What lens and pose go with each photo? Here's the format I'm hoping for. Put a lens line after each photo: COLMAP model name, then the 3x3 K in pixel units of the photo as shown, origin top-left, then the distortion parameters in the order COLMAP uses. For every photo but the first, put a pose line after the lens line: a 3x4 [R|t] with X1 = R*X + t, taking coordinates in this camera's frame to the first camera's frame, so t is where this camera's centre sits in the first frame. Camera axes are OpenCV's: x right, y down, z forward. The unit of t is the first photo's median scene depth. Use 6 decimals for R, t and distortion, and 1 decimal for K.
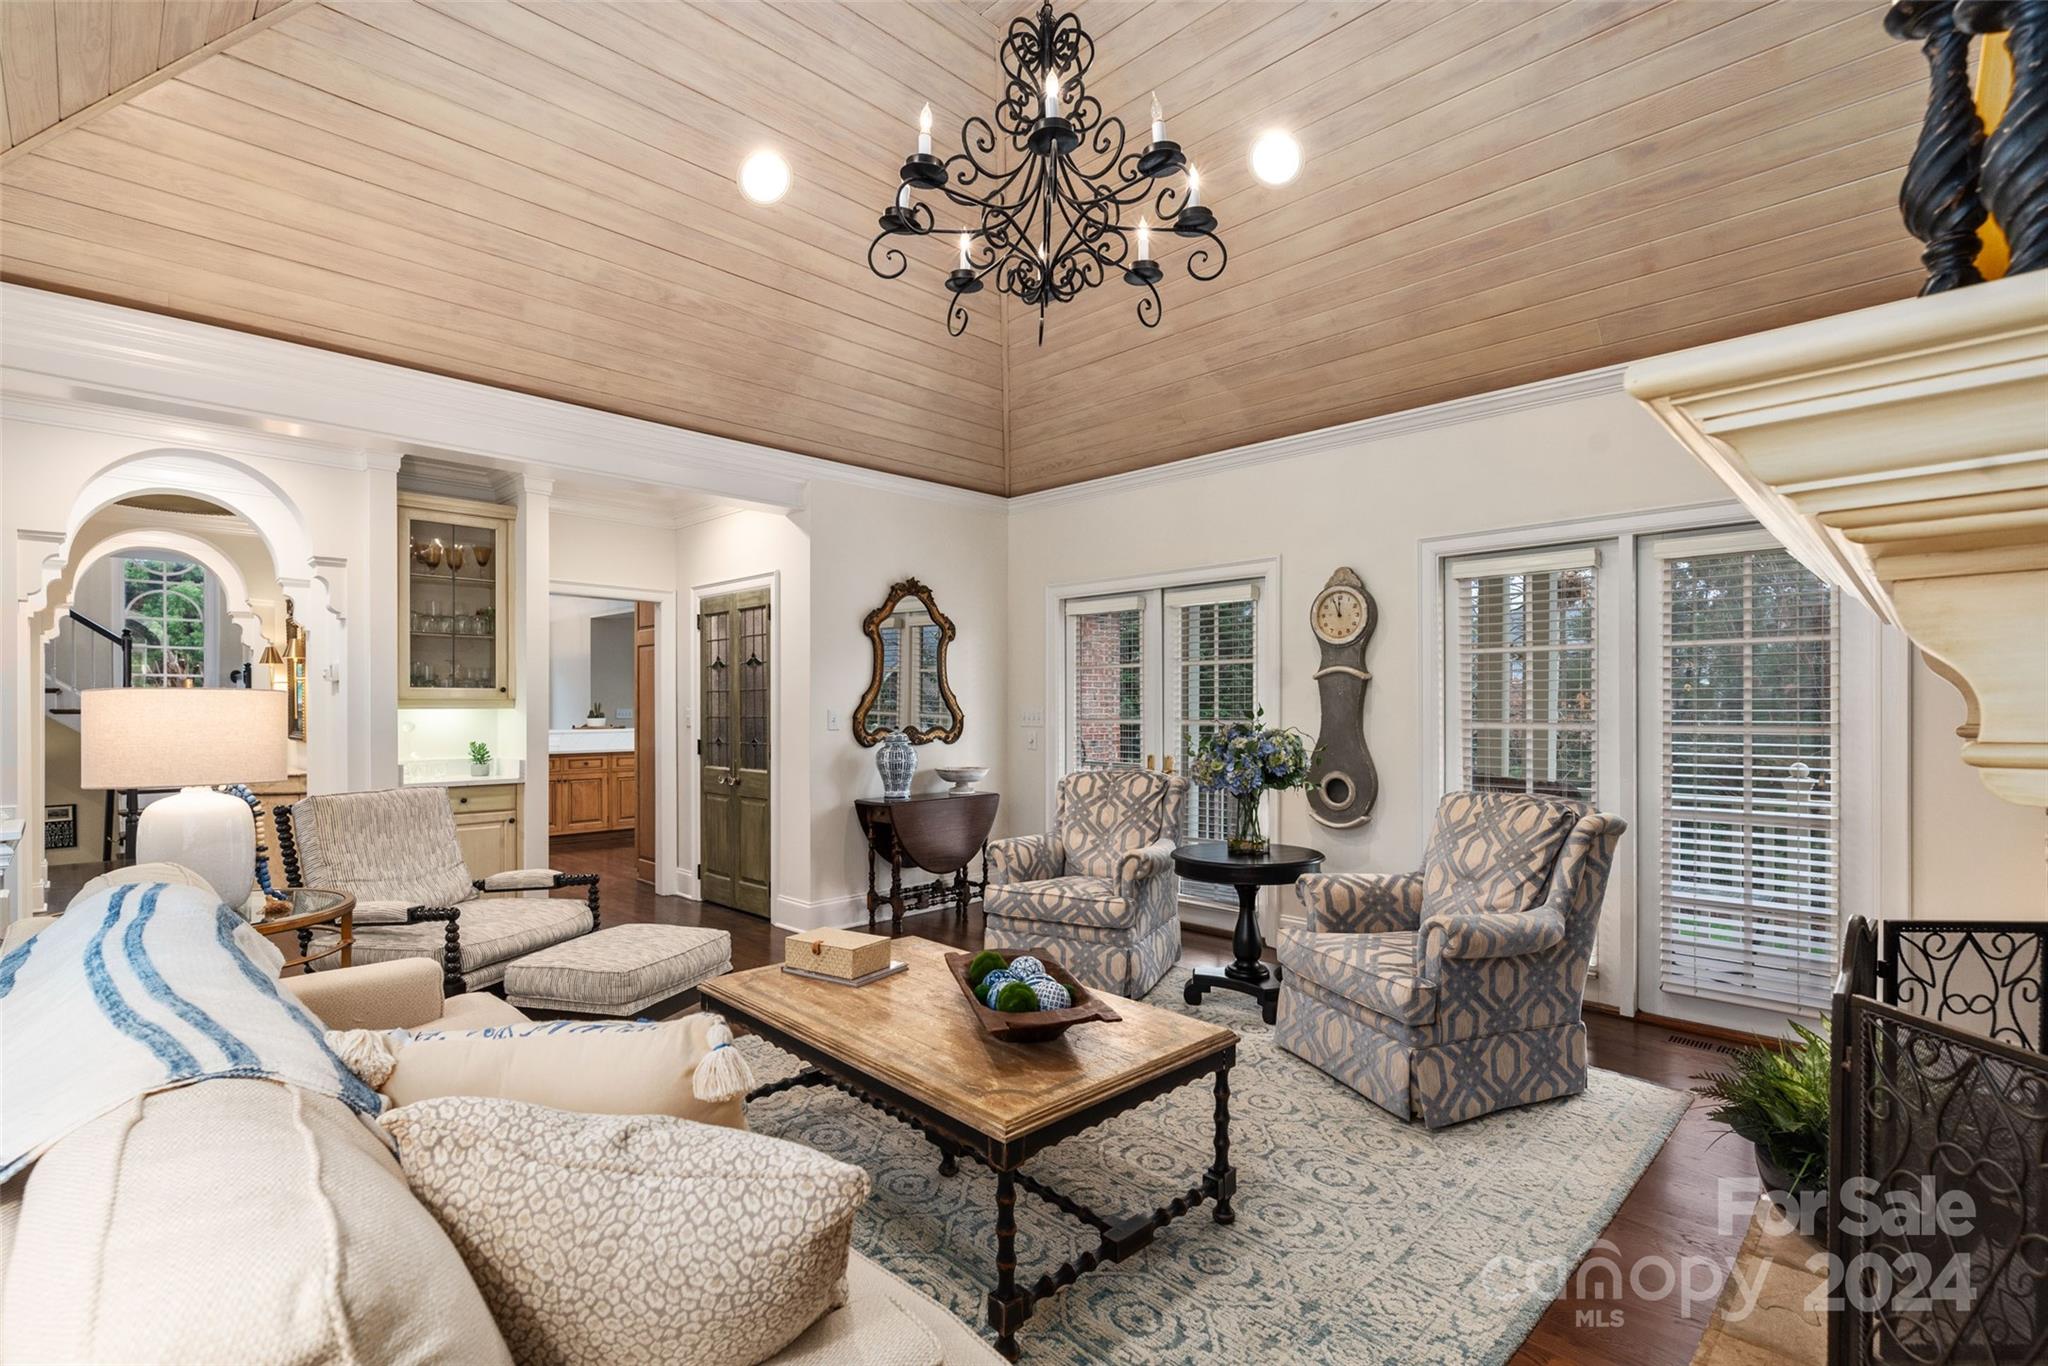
lens RADIAL K [[945.3, 0, 1020.7], [0, 945.3, 705.2], [0, 0, 1]] dist [0.004927, 0.000006]
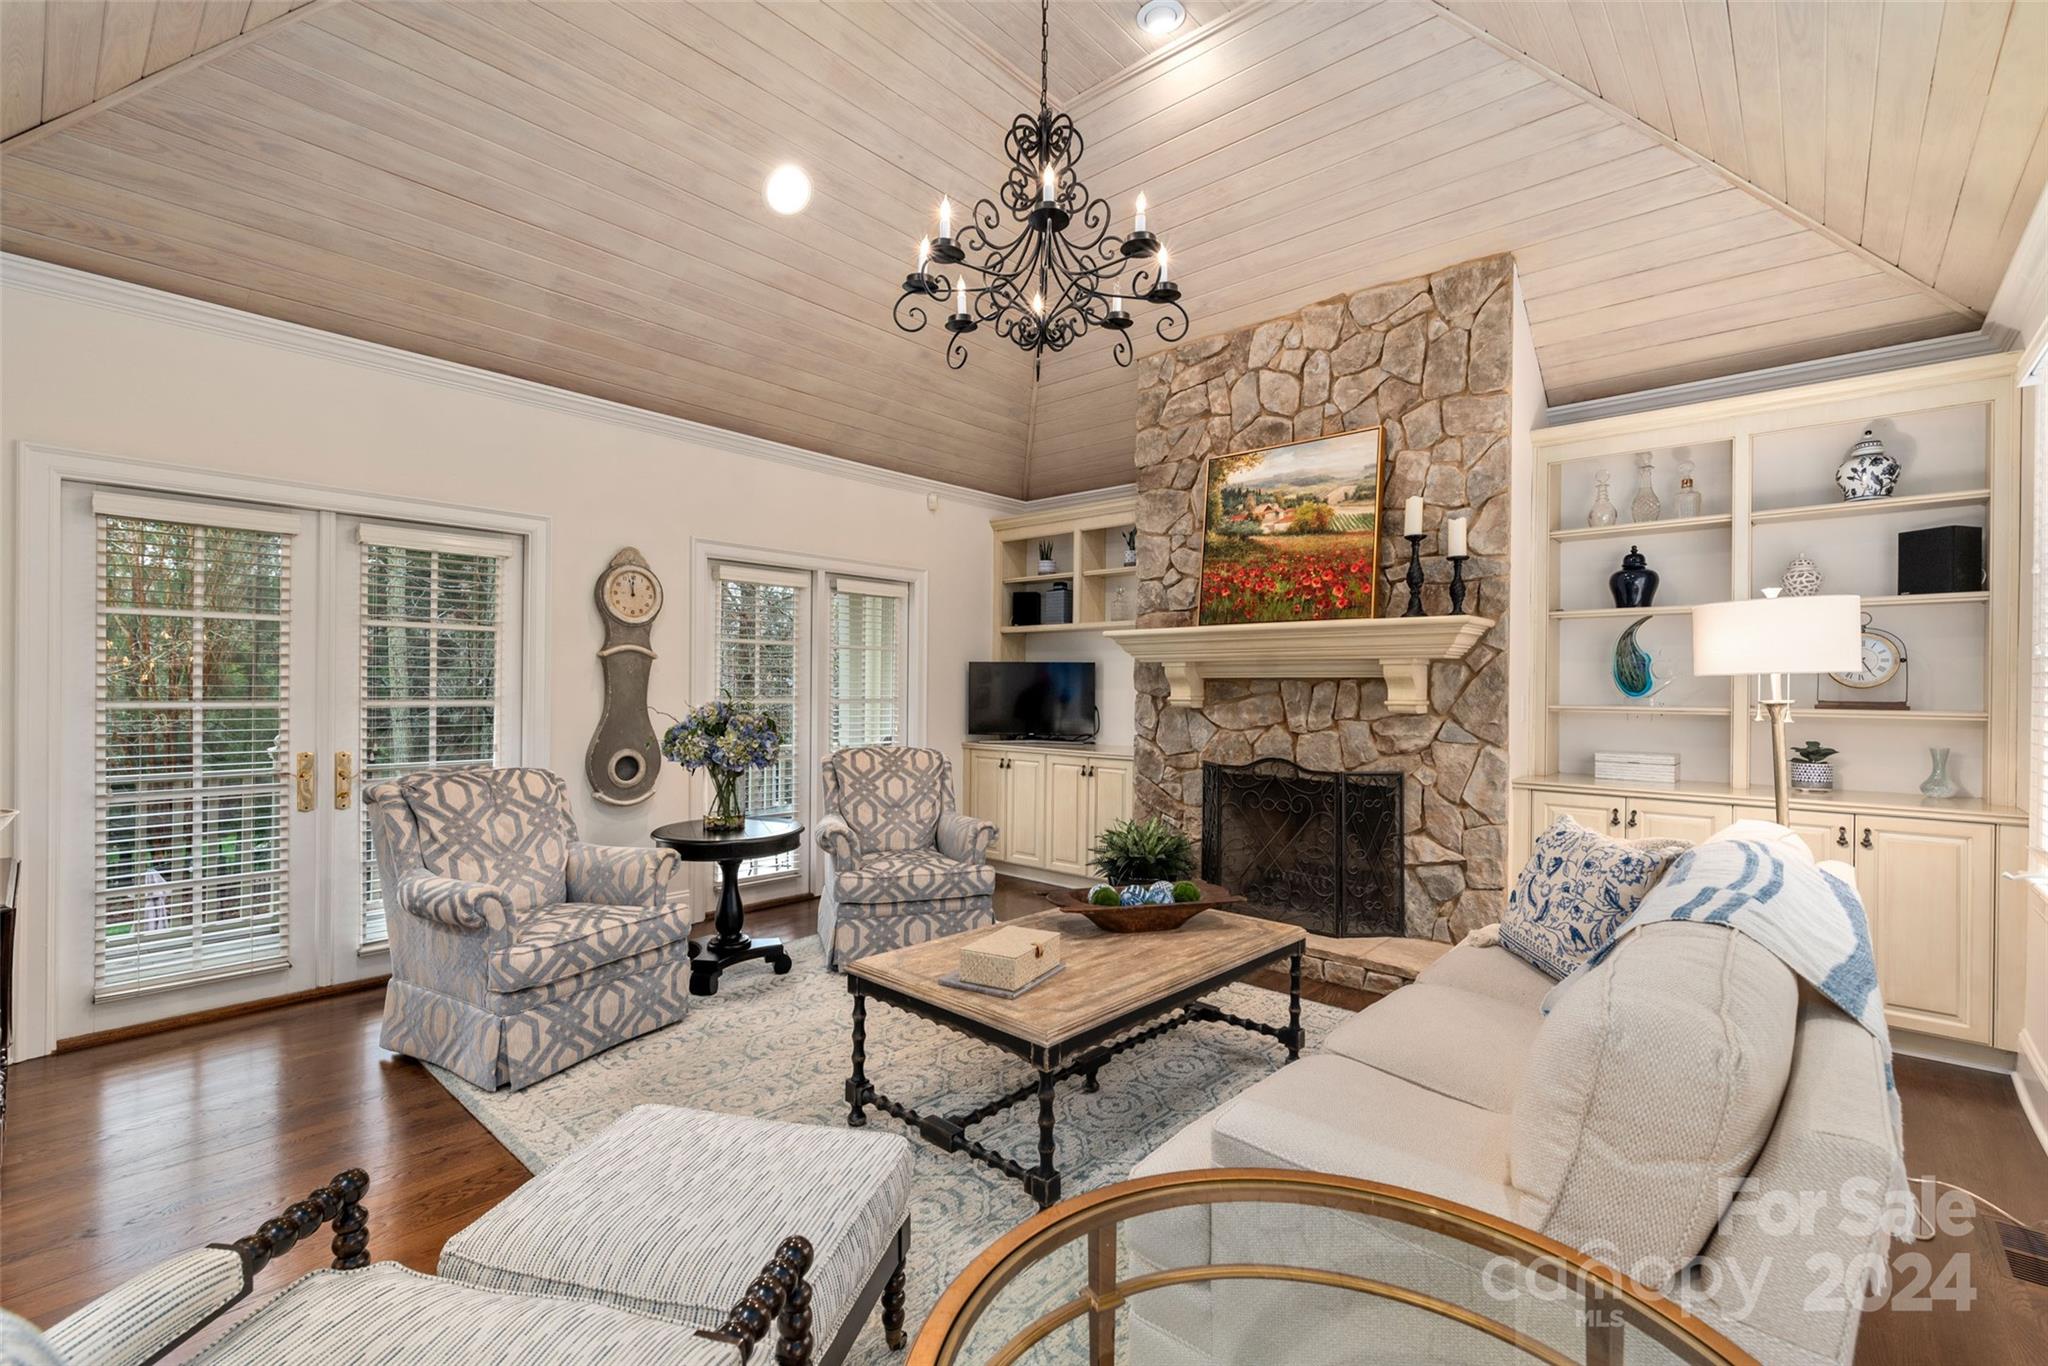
lens RADIAL K [[893.9, 0, 1021.4], [0, 893.9, 688.5], [0, 0, 1]] dist [0.002458, -0.000157]
pose [[-0.065432, -0.000654, 0.997857, -0.656306], [-0.009663, 0.999953, 0.000022, 0.001531], [-0.997810, -0.009641, -0.065436, 0.654405]]
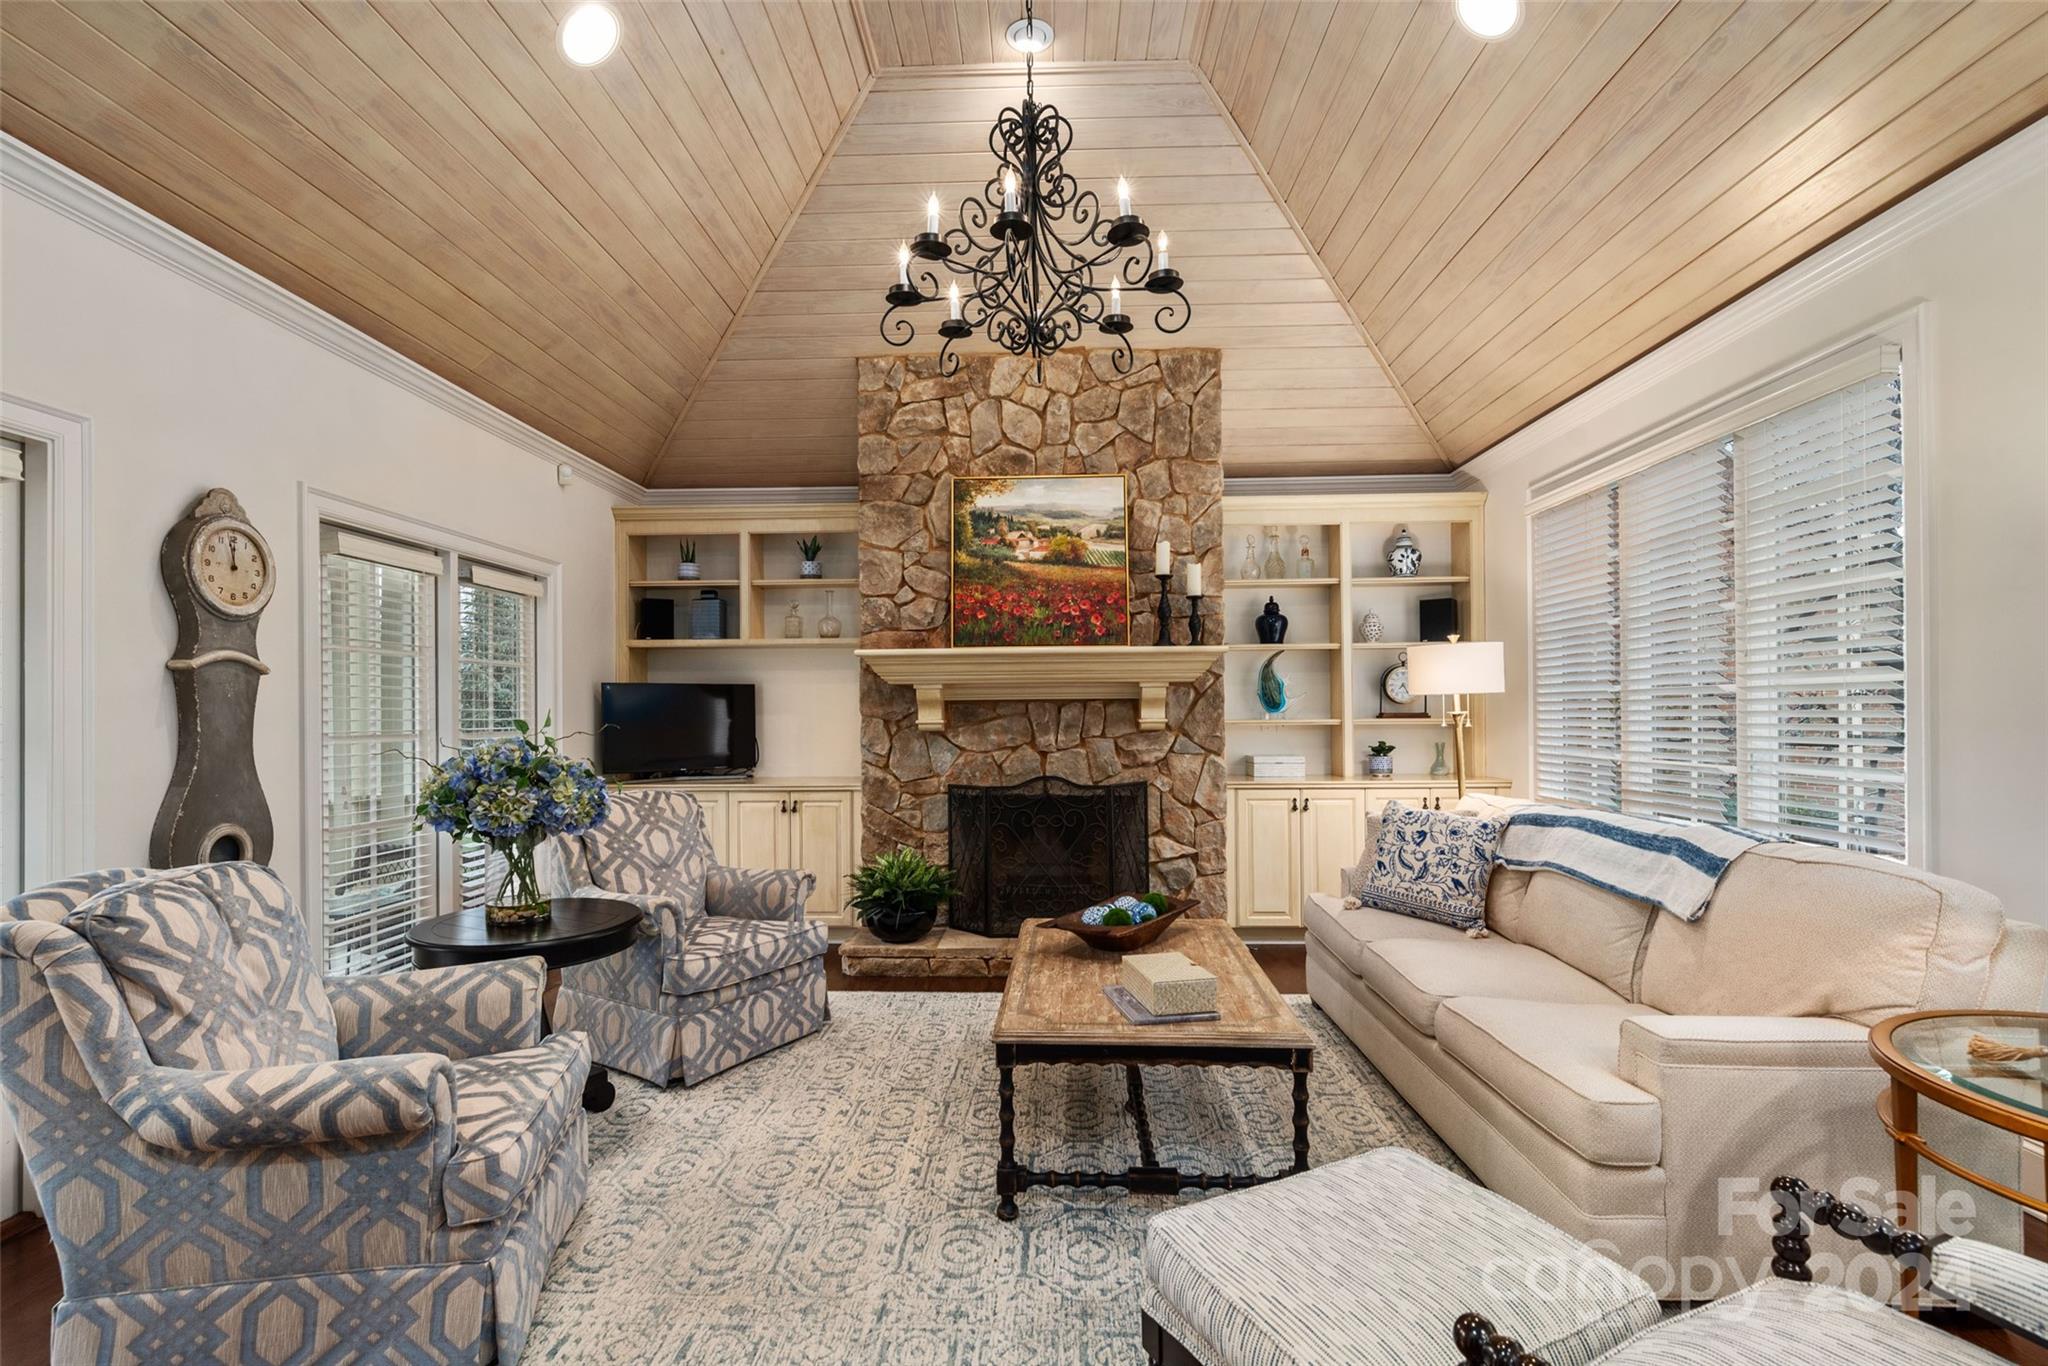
lens RADIAL K [[945.3, 0, 1017.1], [0, 945.3, 707.5], [0, 0, 1]] dist [0.004927, 0.000006]
pose [[-0.687689, 0.010821, 0.725925, -0.465981], [0.007563, 0.999941, -0.007741, 0.004471], [-0.725966, 0.000166, -0.687731, 1.068264]]
